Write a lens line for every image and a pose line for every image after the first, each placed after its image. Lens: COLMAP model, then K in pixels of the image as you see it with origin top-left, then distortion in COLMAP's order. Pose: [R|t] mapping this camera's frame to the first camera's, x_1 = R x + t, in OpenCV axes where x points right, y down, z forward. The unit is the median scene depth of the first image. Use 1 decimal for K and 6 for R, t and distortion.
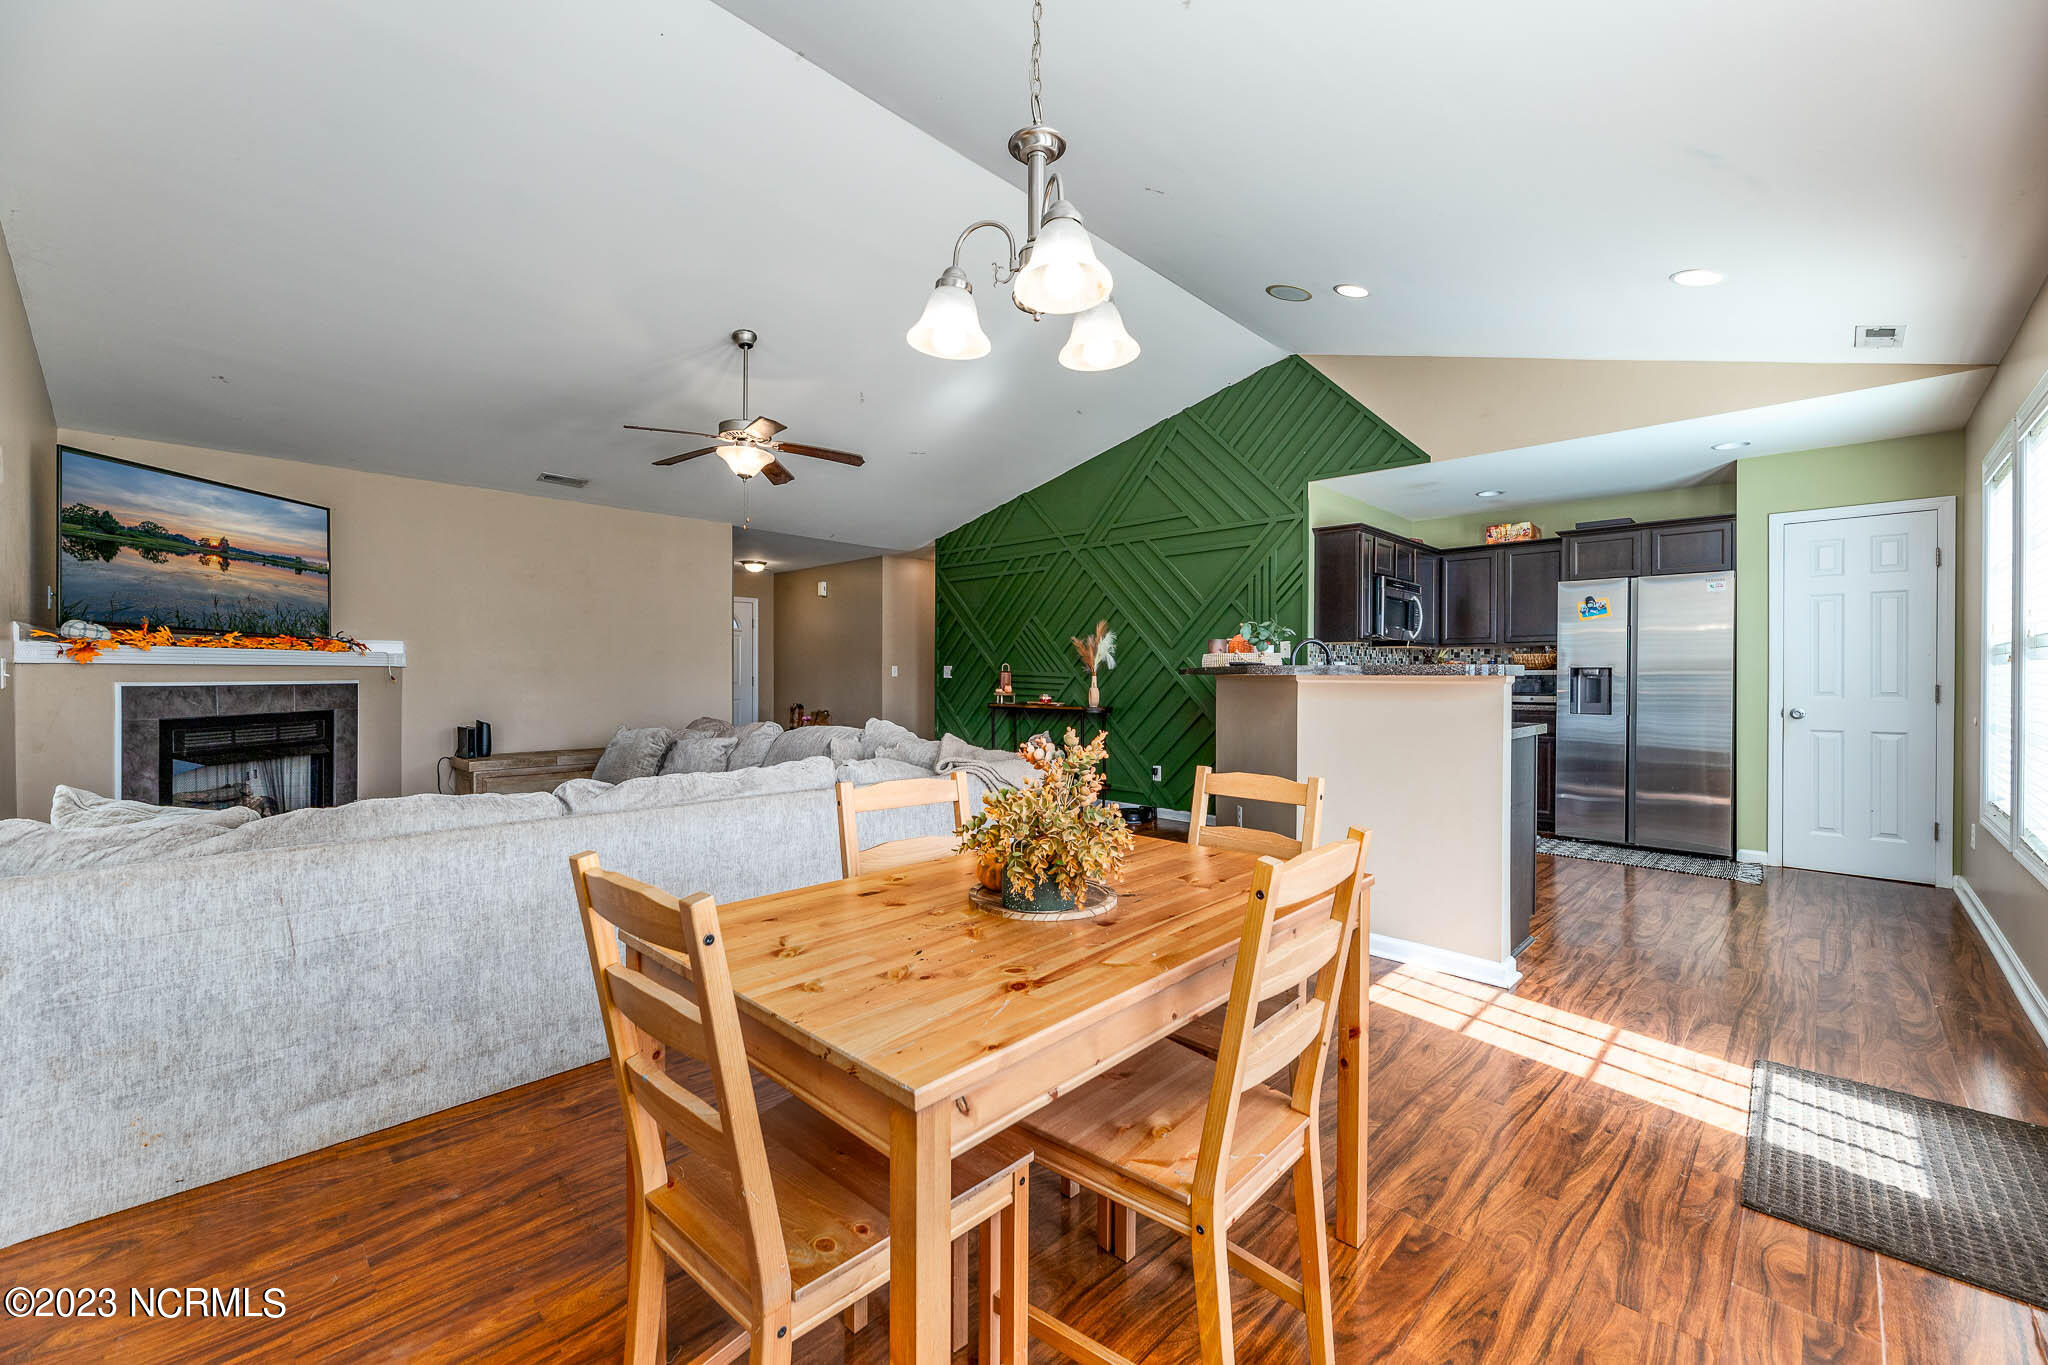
lens RADIAL K [[841.3, 0, 1028.2], [0, 841.3, 674.2], [0, 0, 1]] dist [0.003423, 0.000275]
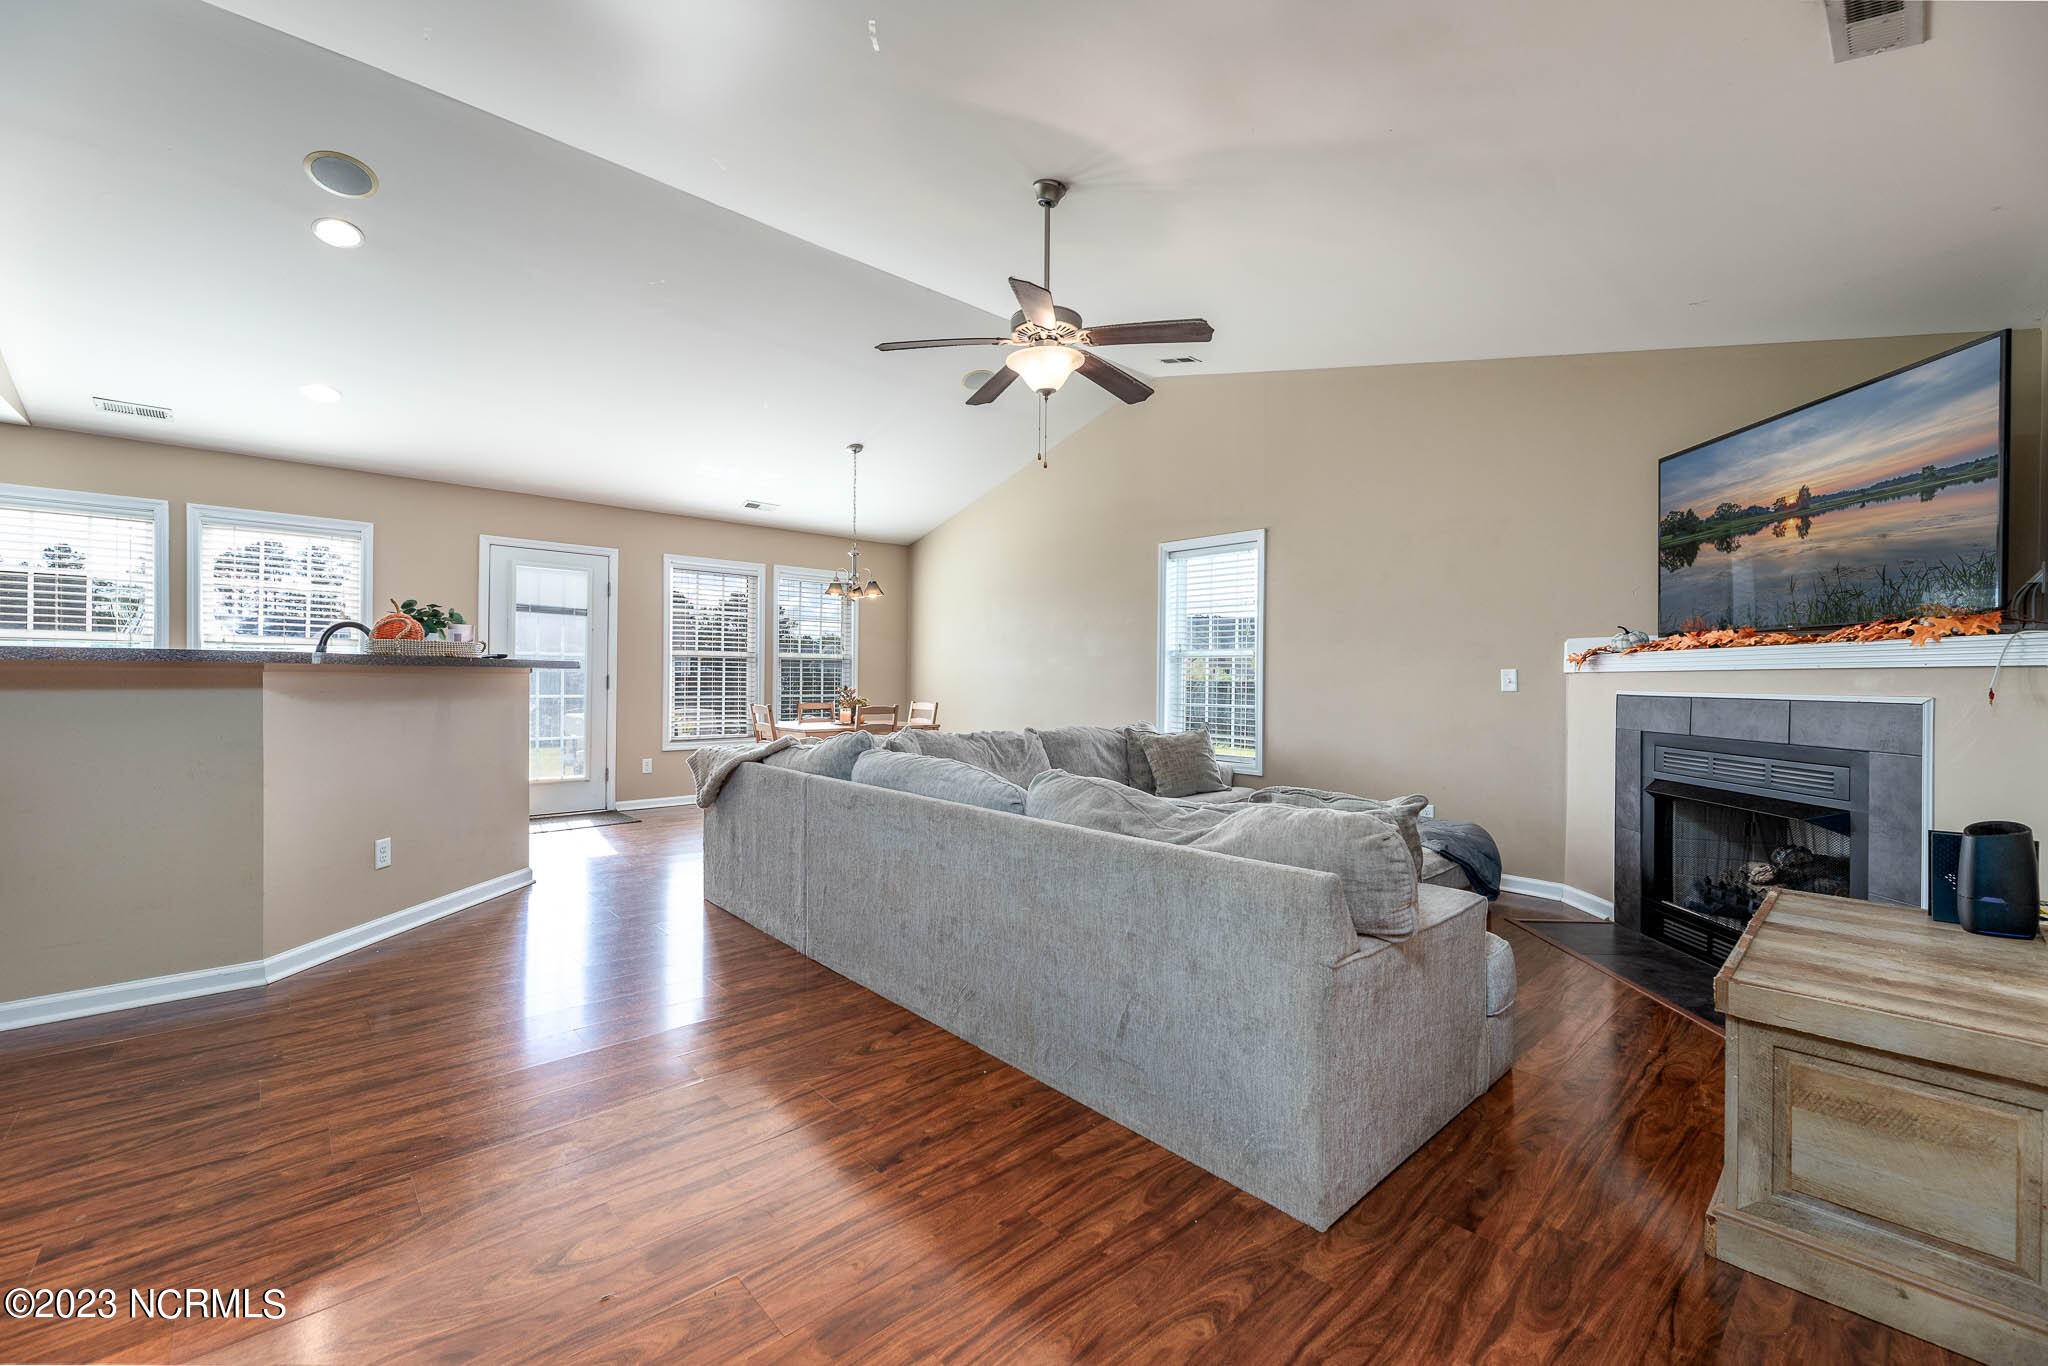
lens RADIAL K [[841.3, 0, 1017.4], [0, 841.3, 684.4], [0, 0, 1]] dist [0.003423, 0.000275]
pose [[-0.997252, -0.001737, 0.074058, -0.396691], [-0.001492, 0.999993, 0.003373, -0.007920], [-0.074063, 0.003253, -0.997248, 1.745582]]
